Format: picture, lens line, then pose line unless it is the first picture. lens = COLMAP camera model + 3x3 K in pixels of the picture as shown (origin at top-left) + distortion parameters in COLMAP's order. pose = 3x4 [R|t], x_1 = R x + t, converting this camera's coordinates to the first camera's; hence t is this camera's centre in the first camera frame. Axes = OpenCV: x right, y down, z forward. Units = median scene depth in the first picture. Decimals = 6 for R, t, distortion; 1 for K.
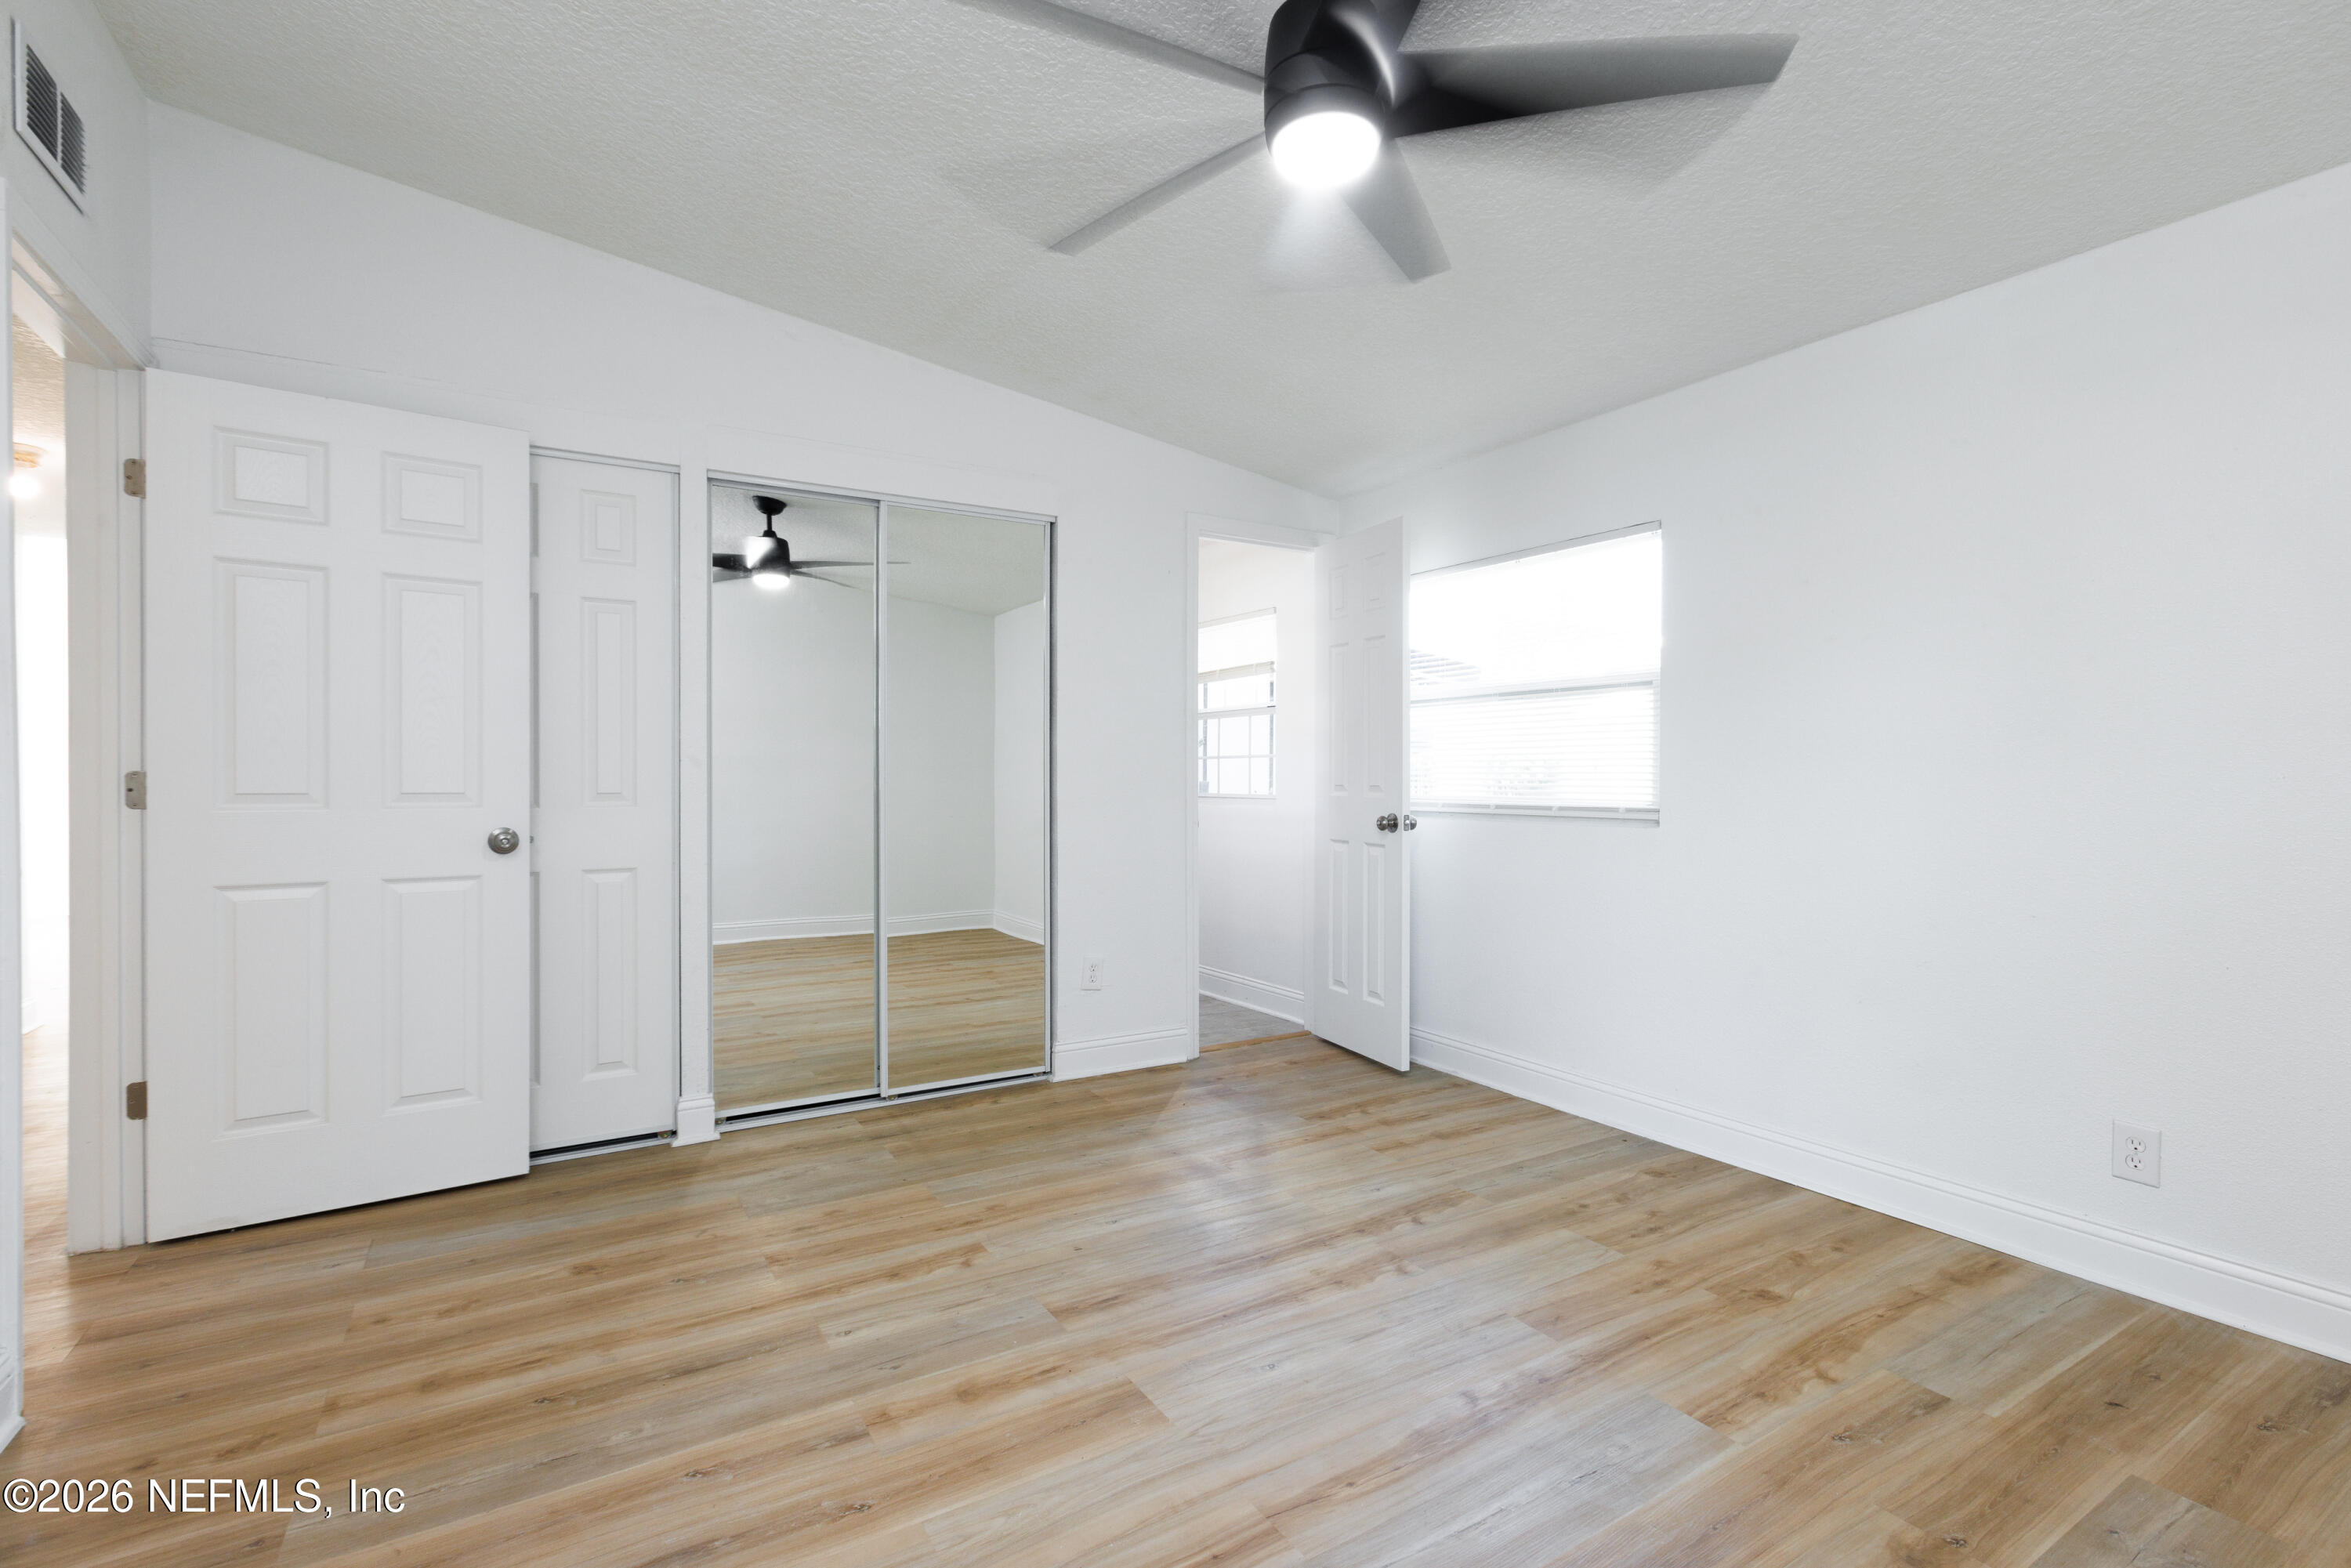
lens RADIAL K [[1052.8, 0, 1185.8], [0, 1052.8, 789.9], [0, 0, 1]] dist [0.008752, -0.001345]
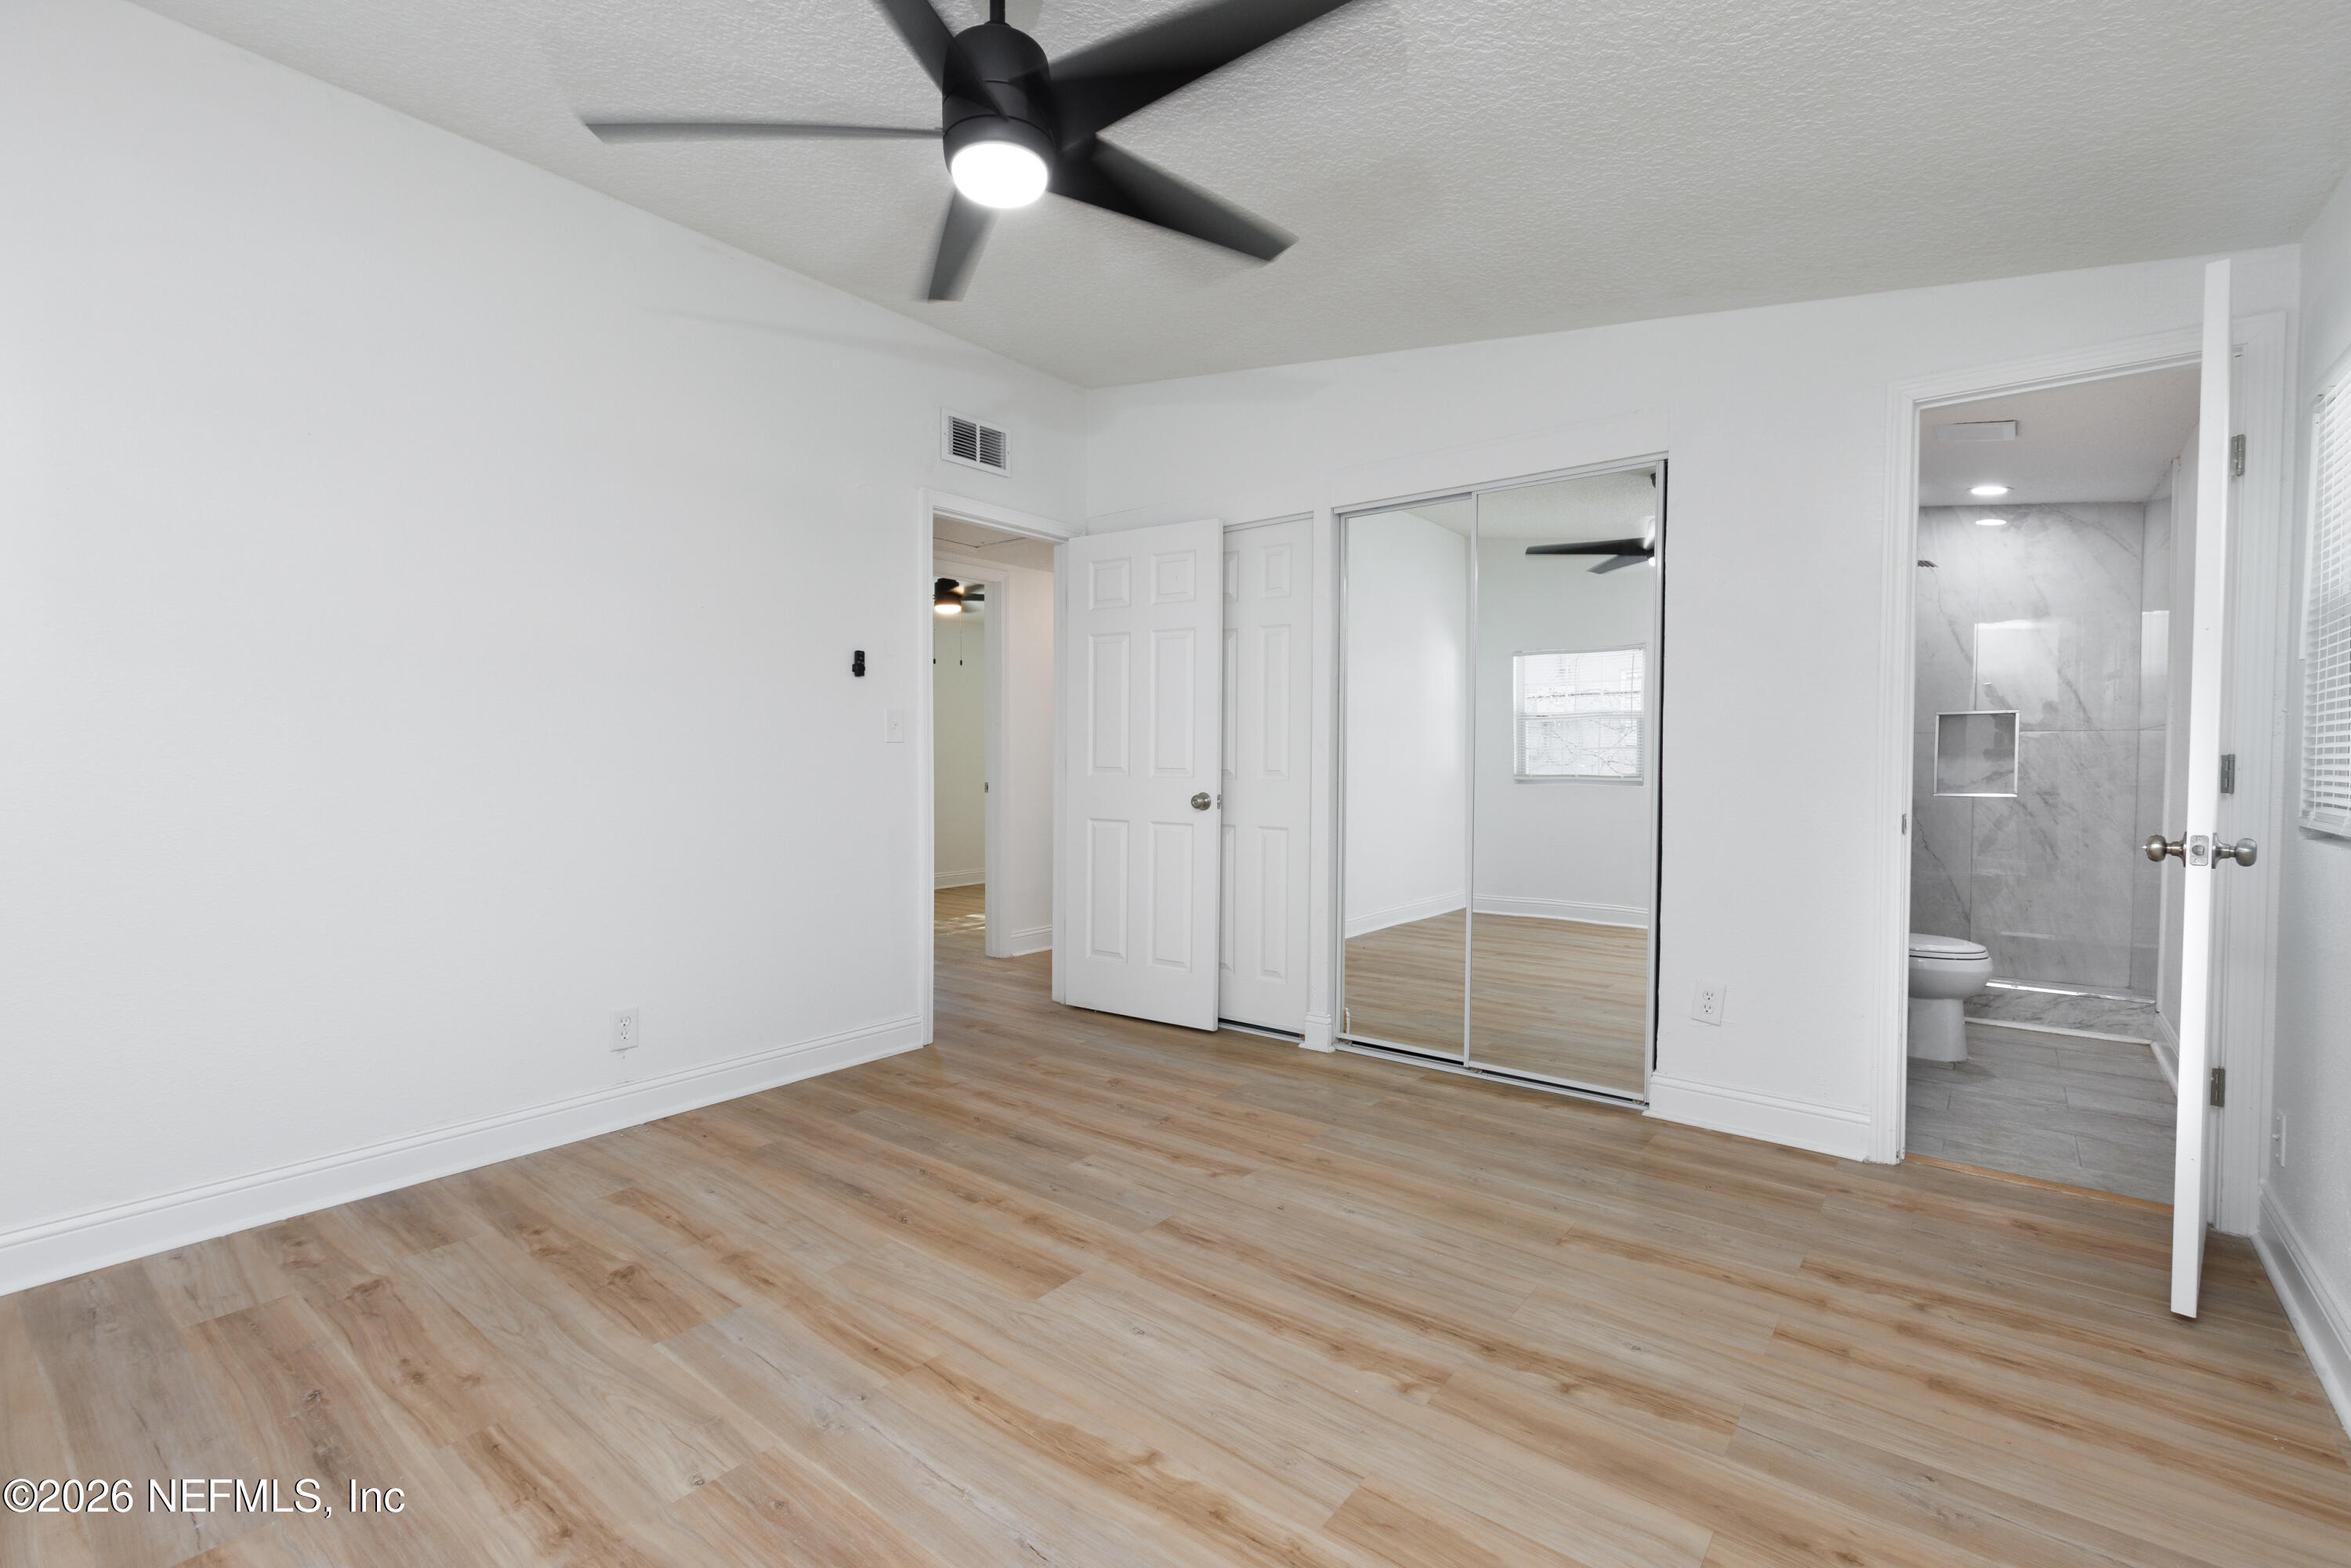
lens RADIAL K [[1052.8, 0, 1195.0], [0, 1052.8, 780.7], [0, 0, 1]] dist [0.008752, -0.001345]
pose [[0.344029, 0.018380, -0.938779, 0.752849], [-0.013594, 0.999801, 0.014593, -0.001634], [0.938860, 0.007741, 0.344211, 0.499679]]
